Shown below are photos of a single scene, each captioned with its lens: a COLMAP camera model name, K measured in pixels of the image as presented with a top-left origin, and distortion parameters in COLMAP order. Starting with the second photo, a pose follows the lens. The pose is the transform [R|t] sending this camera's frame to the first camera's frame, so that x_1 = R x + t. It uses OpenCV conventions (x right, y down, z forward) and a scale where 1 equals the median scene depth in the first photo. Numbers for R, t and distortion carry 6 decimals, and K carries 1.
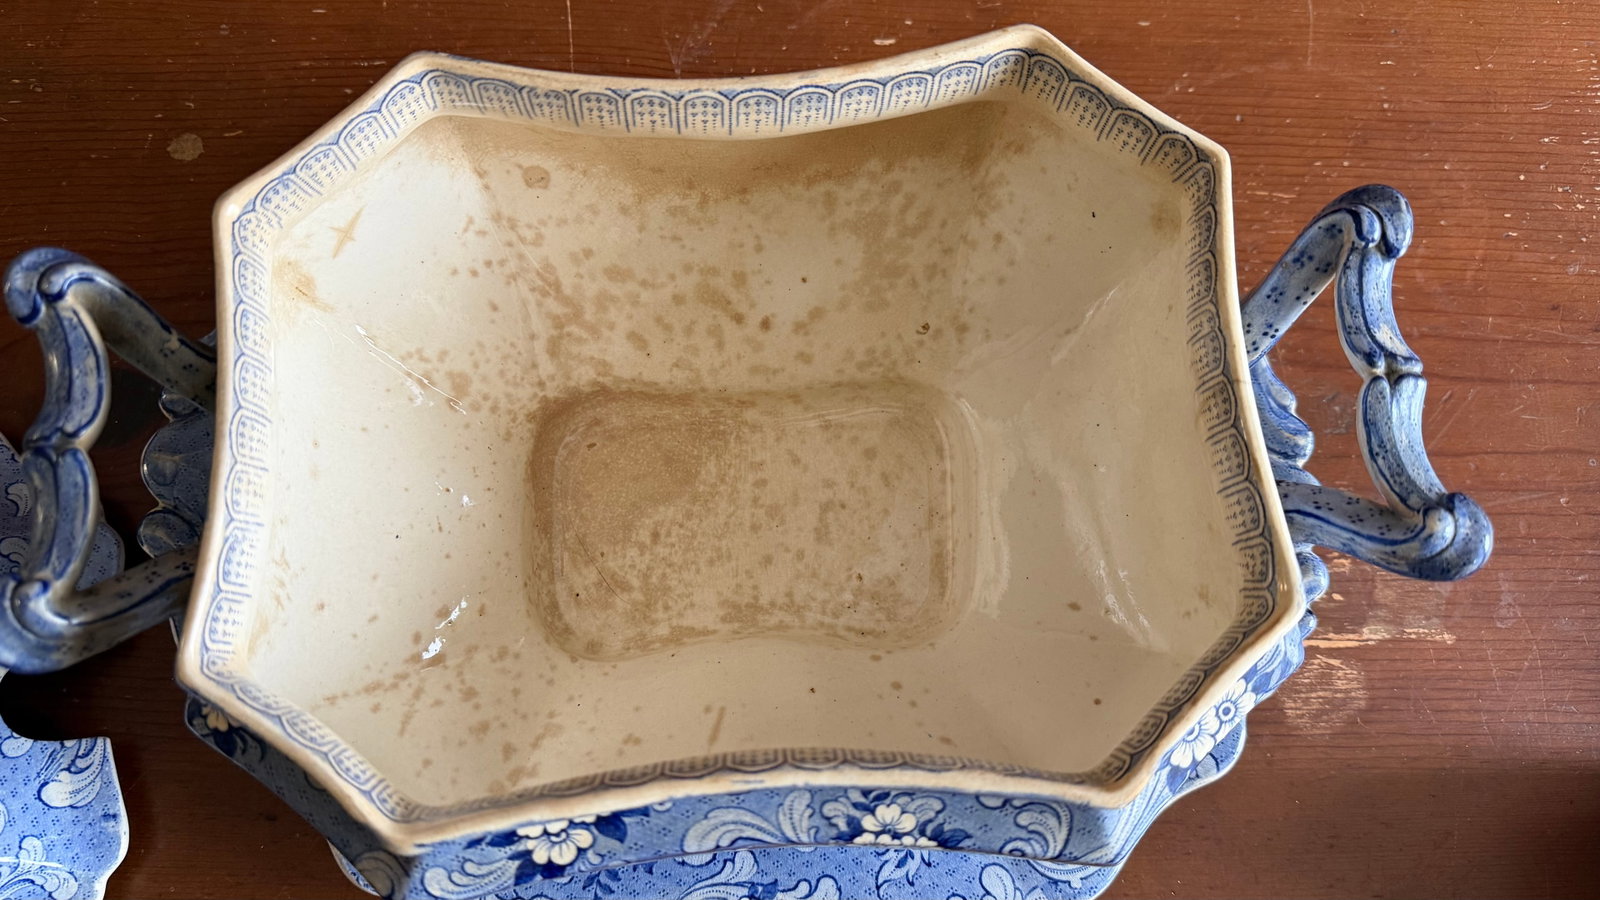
lens RADIAL K [[1180.5, 0, 804.1], [0, 1180.5, 453.7], [0, 0, 1]] dist [0.037611, -0.072970]
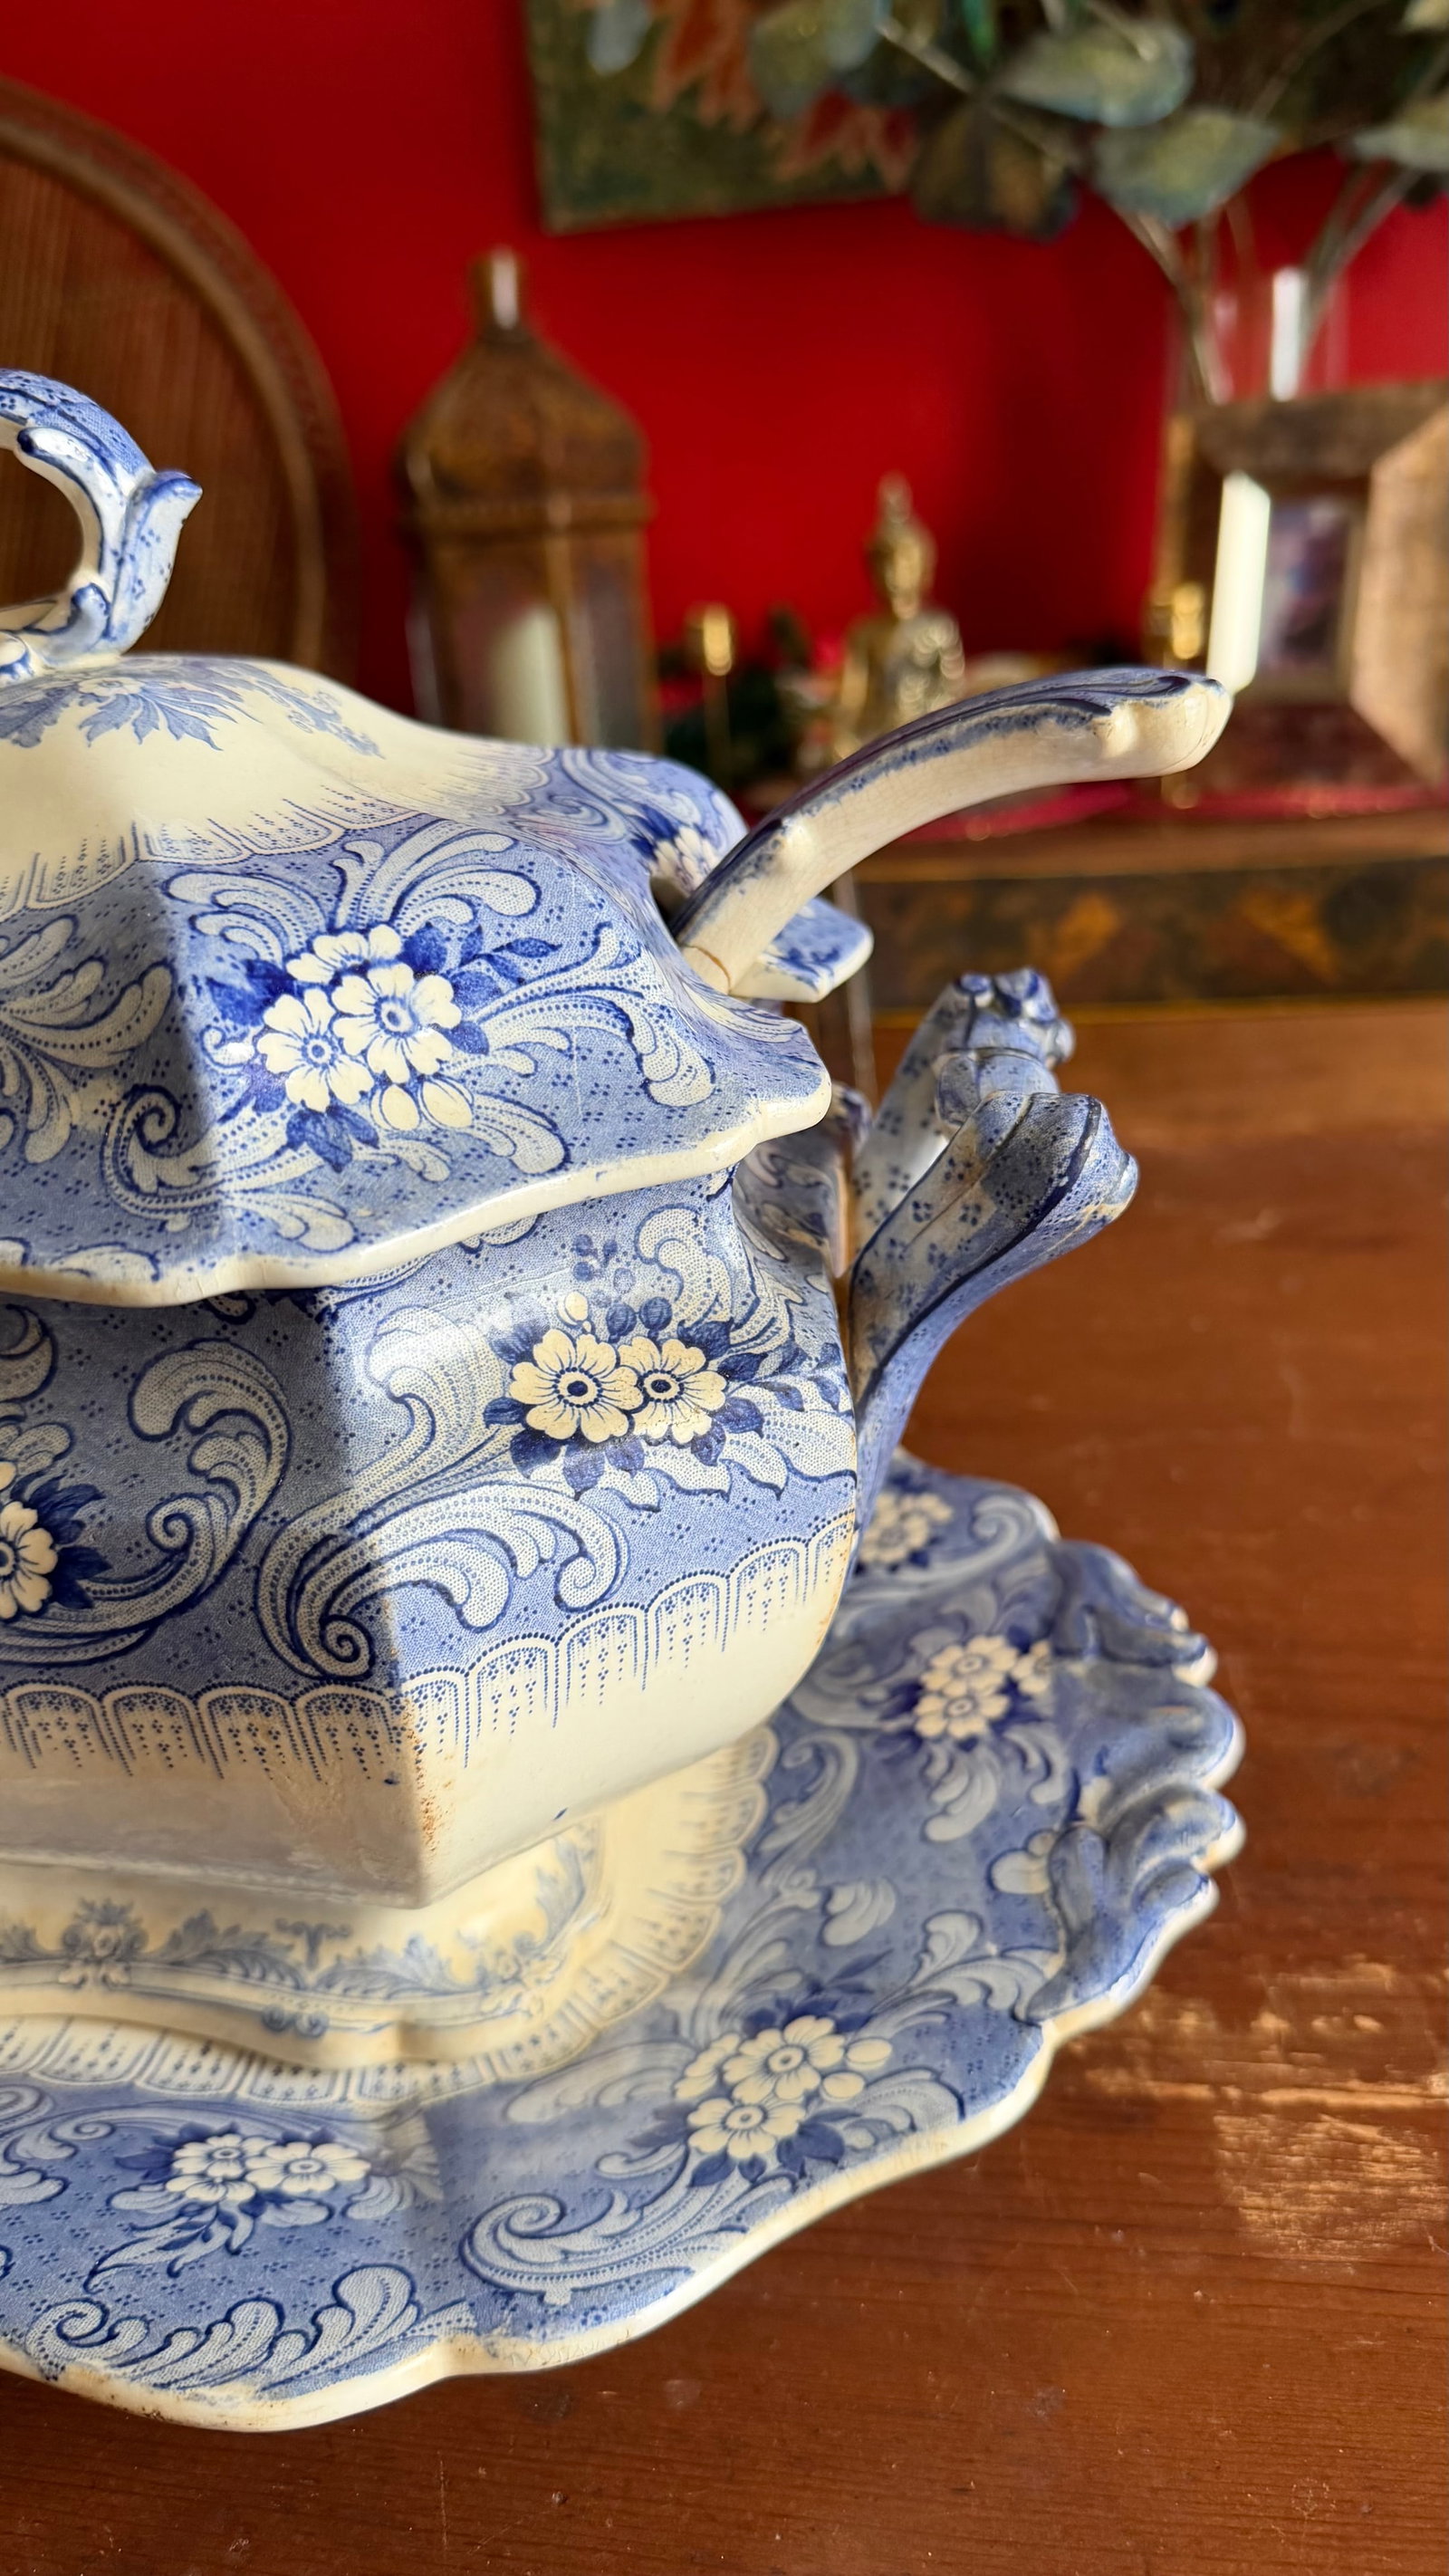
lens RADIAL K [[1900.5, 0, 724.7], [0, 1900.5, 1180.5], [0, 0, 1]] dist [0.037611, -0.072970]
pose [[0.983840, -0.048730, -0.172293, 0.556301], [-0.112820, 0.578492, -0.807848, 0.883941], [0.139036, 0.814231, 0.563645, 0.460825]]
